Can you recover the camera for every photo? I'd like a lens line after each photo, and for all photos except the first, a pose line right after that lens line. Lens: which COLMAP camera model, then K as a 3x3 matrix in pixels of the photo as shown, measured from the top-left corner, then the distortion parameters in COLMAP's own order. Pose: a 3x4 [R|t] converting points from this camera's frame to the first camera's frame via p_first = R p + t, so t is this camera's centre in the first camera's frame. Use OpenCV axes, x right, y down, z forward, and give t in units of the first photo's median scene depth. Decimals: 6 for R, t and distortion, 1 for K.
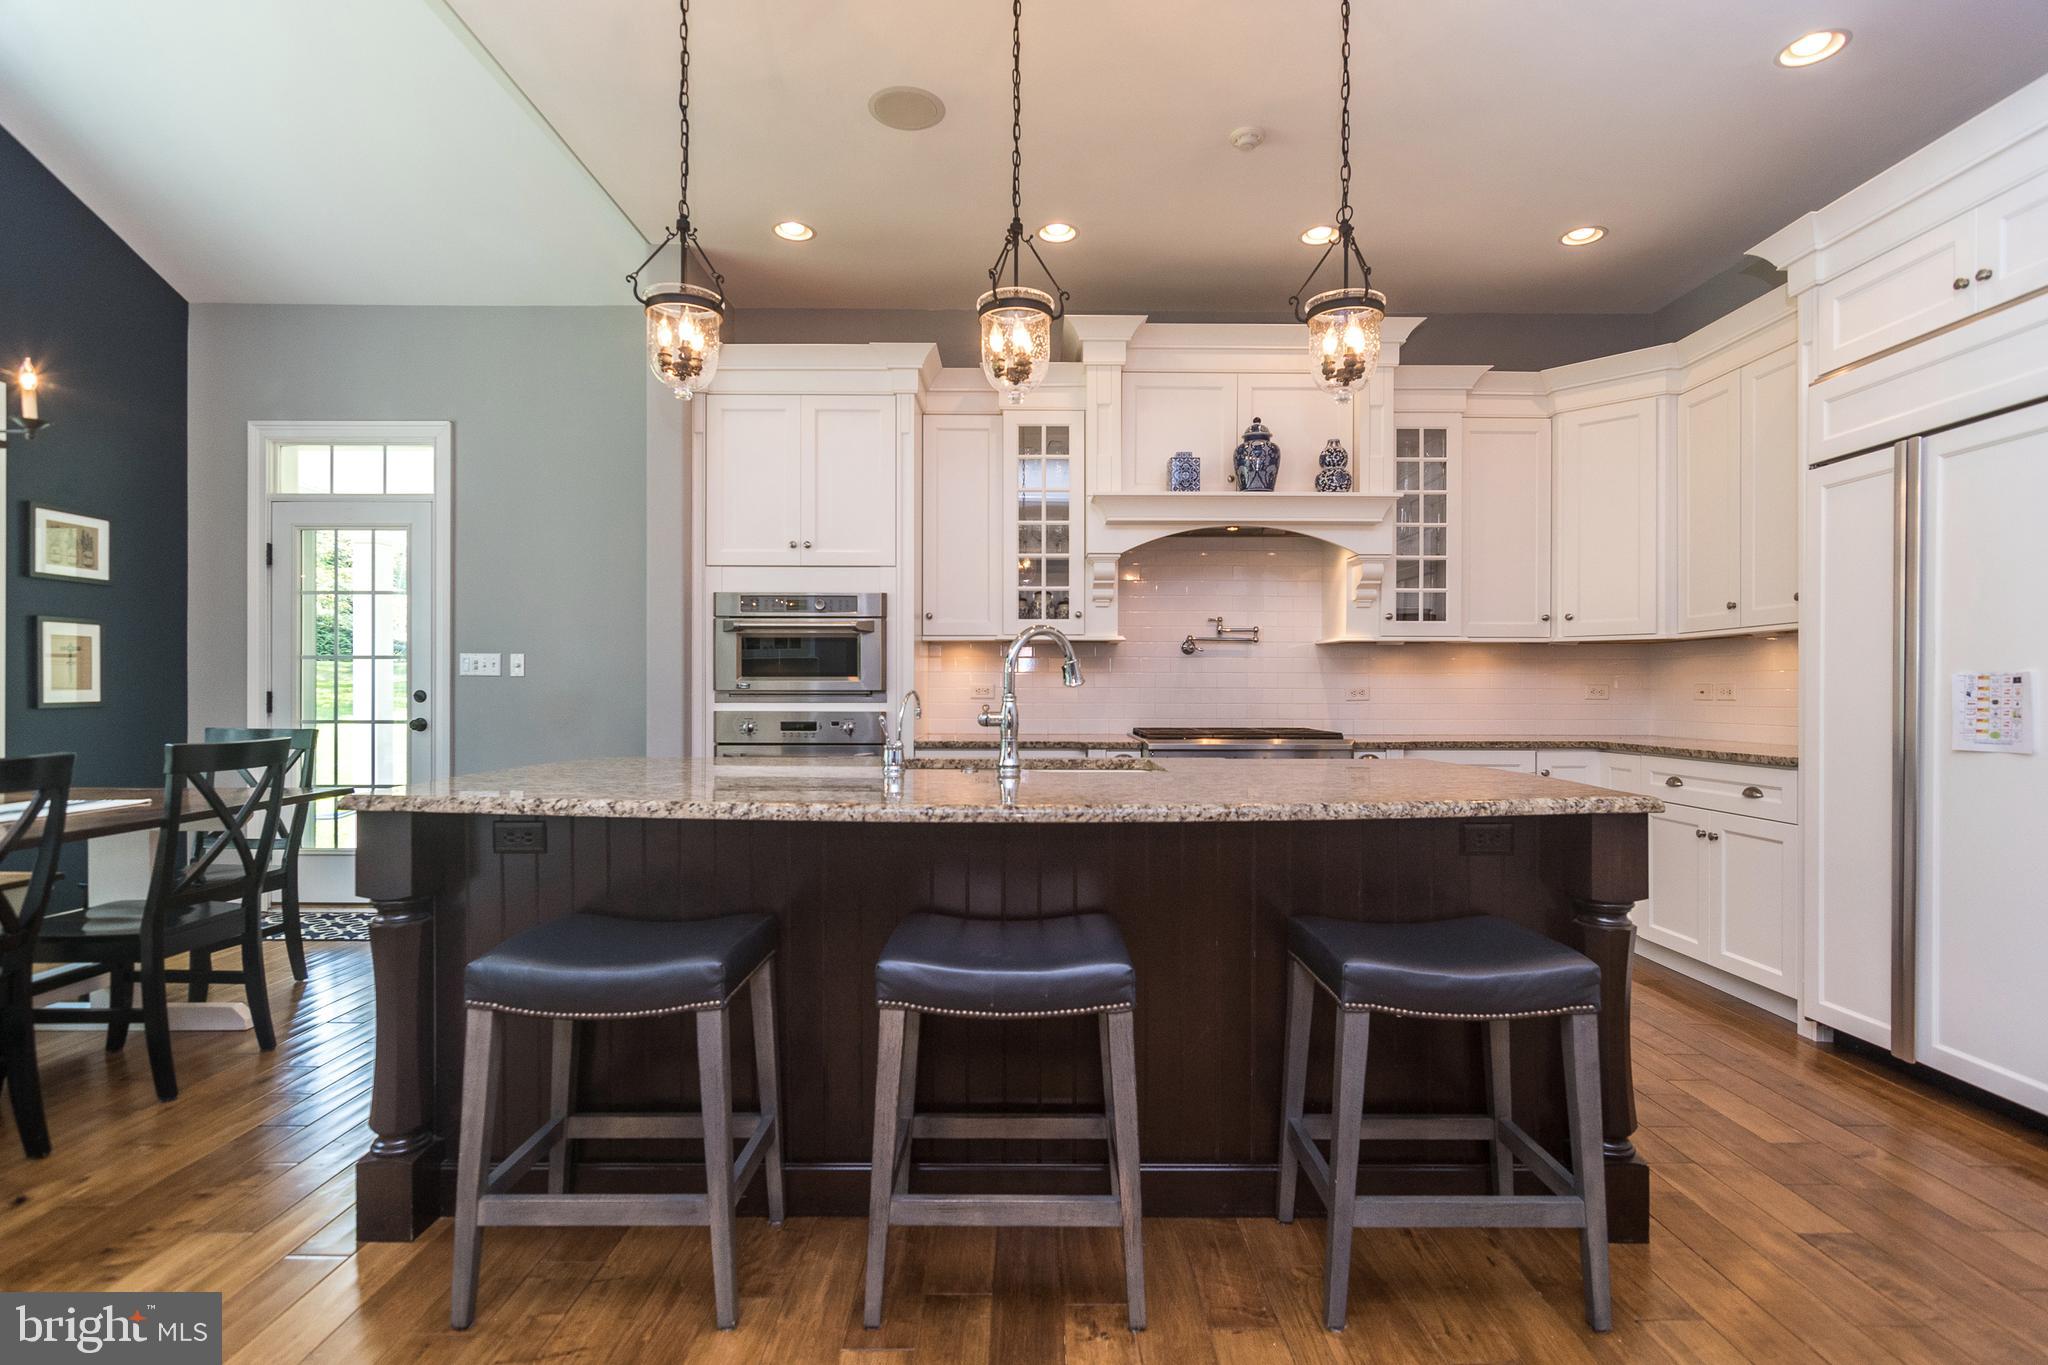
lens RADIAL K [[1007.0, 0, 1038.4], [0, 1007.0, 689.2], [0, 0, 1]] dist [0.000657, 0.003367]
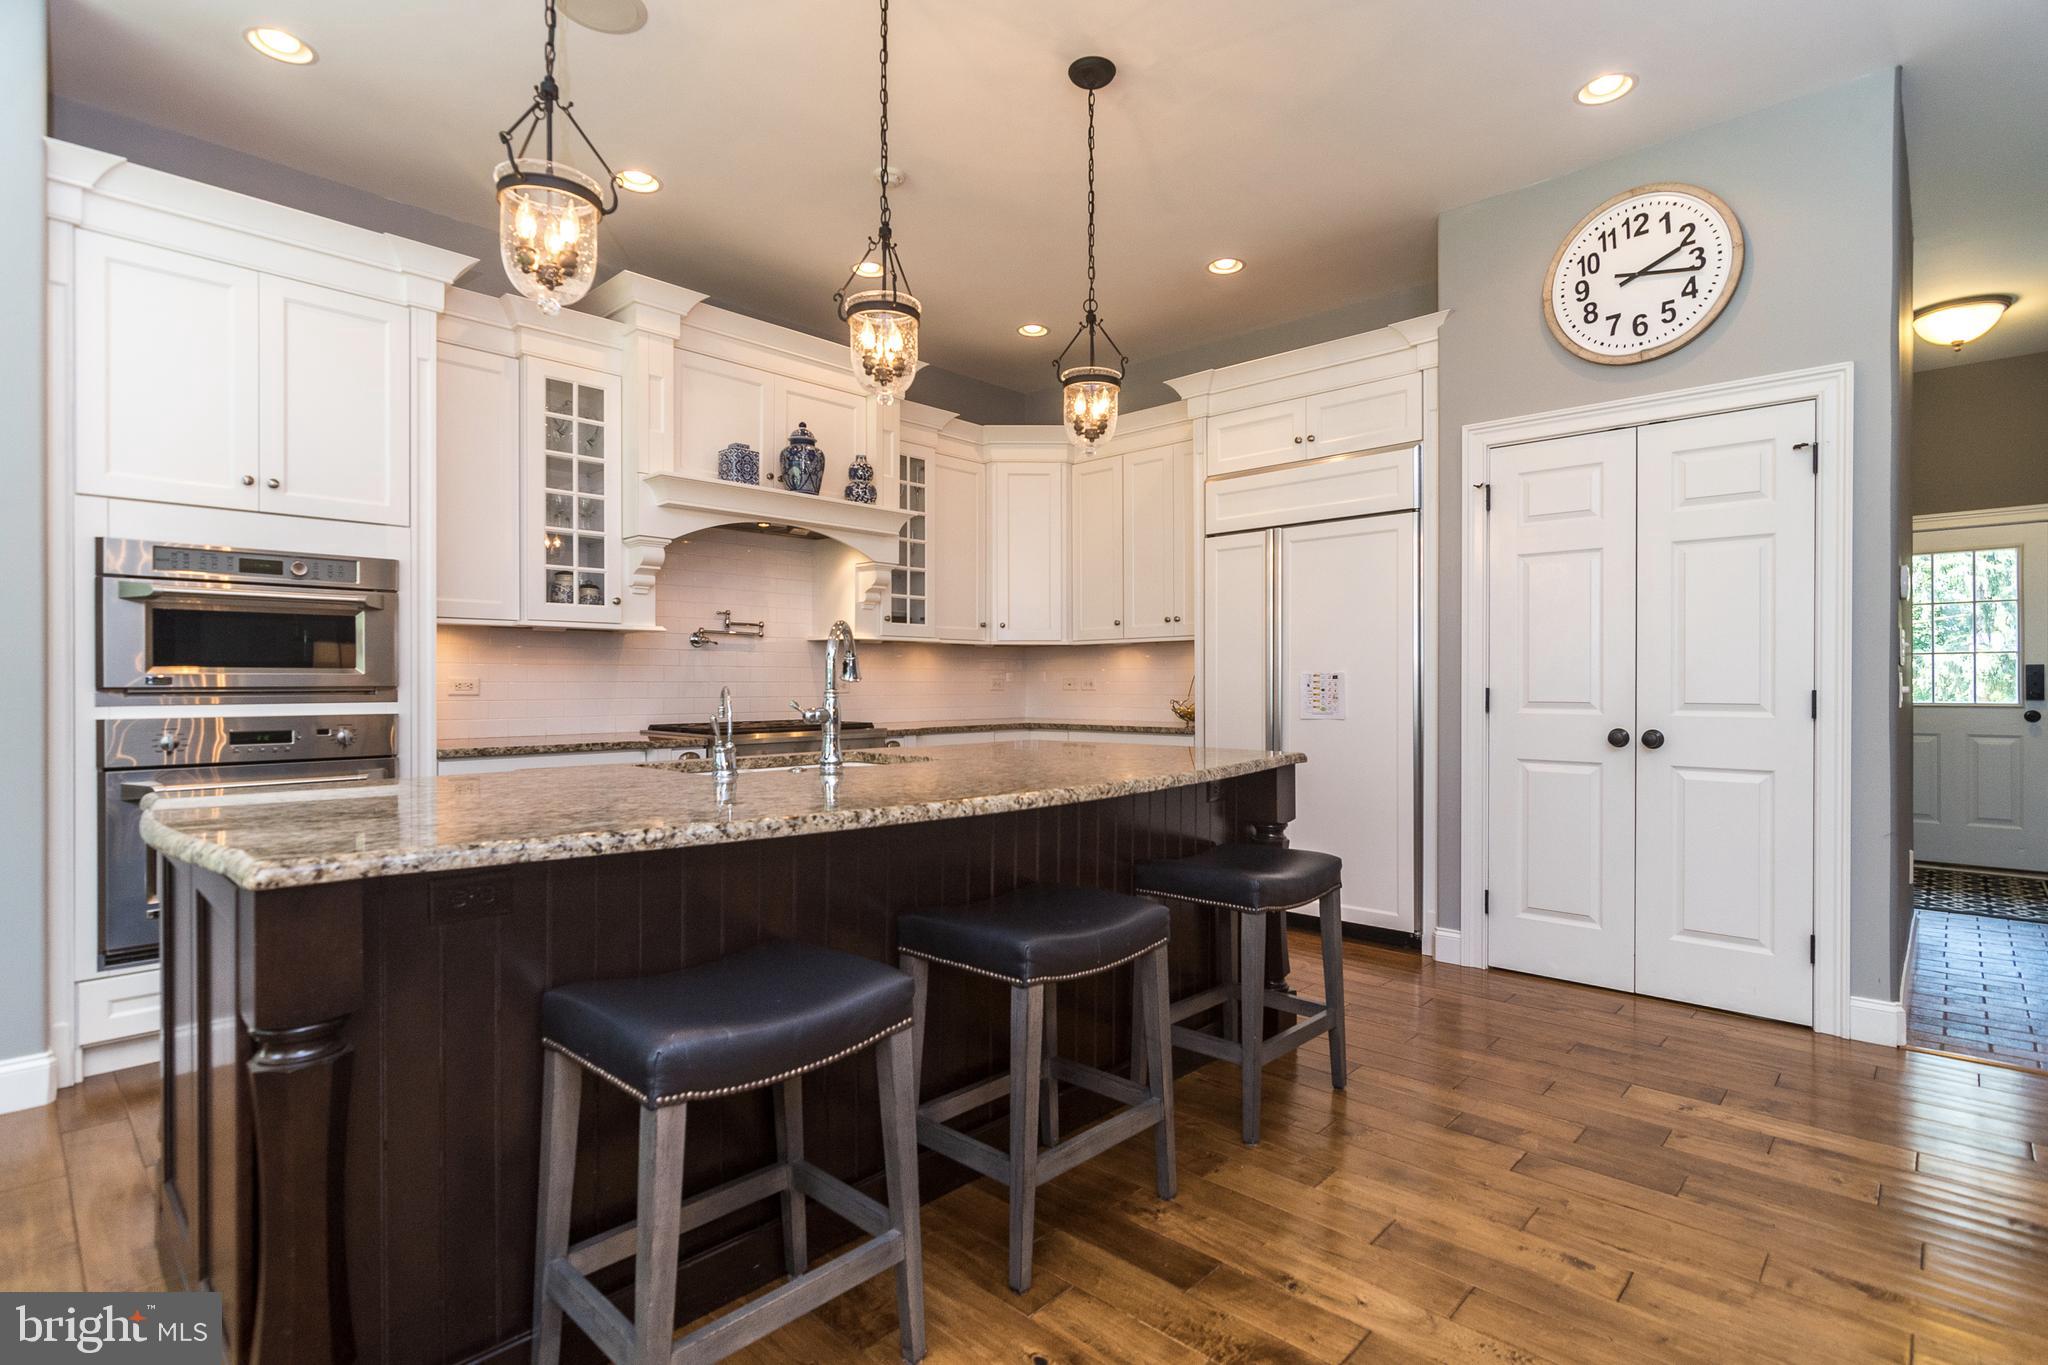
lens RADIAL K [[1007.0, 0, 1031.2], [0, 1007.0, 686.0], [0, 0, 1]] dist [0.000657, 0.003367]
pose [[0.686098, -0.005125, 0.727491, -0.378403], [0.001458, 0.999983, 0.005670, -0.002496], [-0.727508, -0.002829, 0.686093, 0.111971]]
